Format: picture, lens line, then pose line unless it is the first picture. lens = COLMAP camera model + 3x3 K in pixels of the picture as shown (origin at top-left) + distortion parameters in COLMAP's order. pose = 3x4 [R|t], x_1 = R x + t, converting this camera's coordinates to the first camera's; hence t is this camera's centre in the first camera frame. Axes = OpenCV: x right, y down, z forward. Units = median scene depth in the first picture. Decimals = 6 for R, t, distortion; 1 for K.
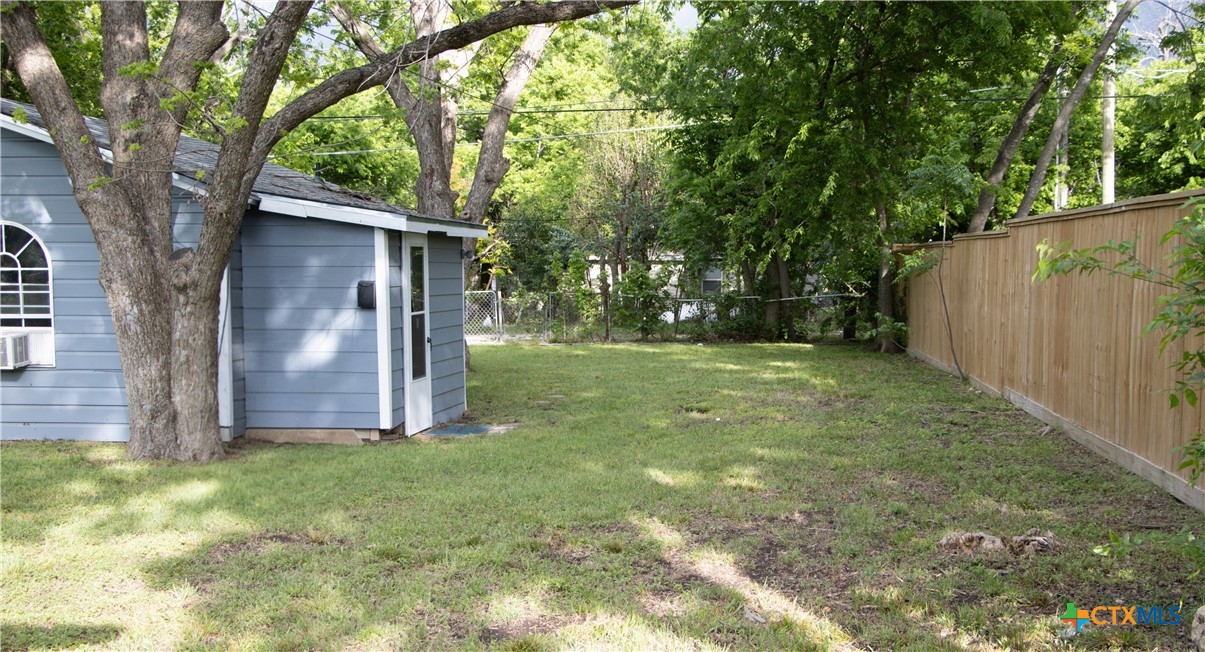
lens RADIAL K [[1445.9, 0, 602.3], [0, 1445.9, 368.6], [0, 0, 1]] dist [0.097693, 0.052135]
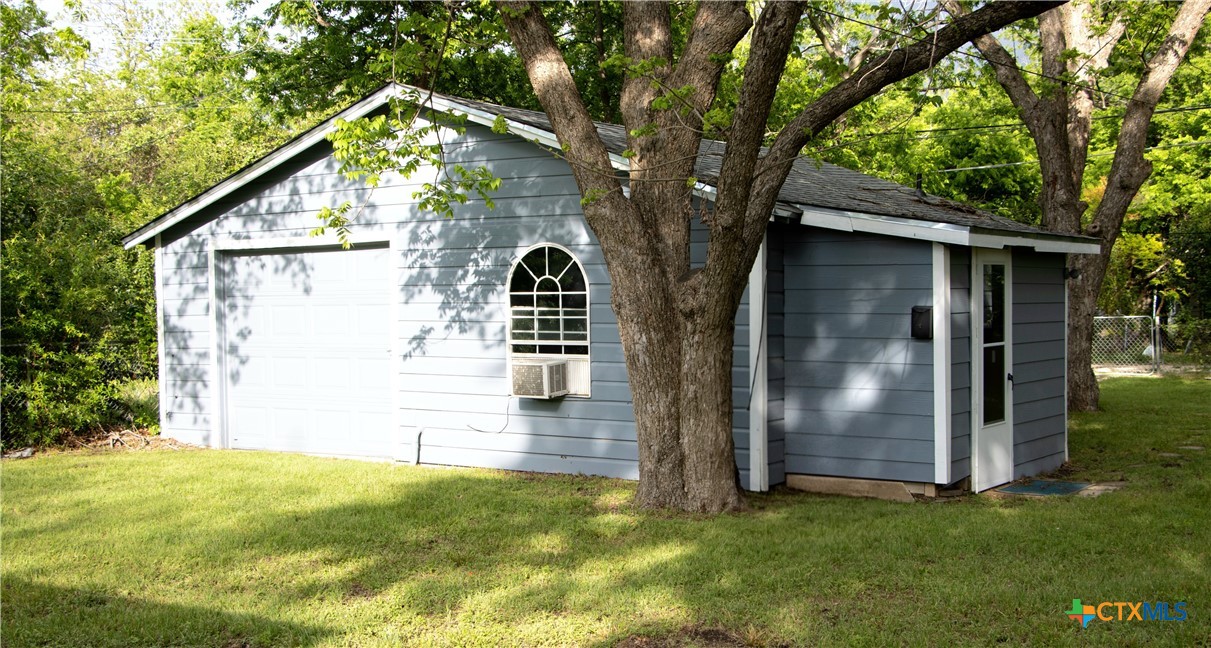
lens RADIAL K [[1462.1, 0, 605.6], [0, 1462.1, 381.5], [0, 0, 1]] dist [-0.074404, 0.429990]
pose [[0.898822, 0.027465, -0.437453, 0.042997], [-0.030299, 0.999541, 0.000500, -0.012035], [0.437266, 0.012805, 0.899241, 0.167479]]
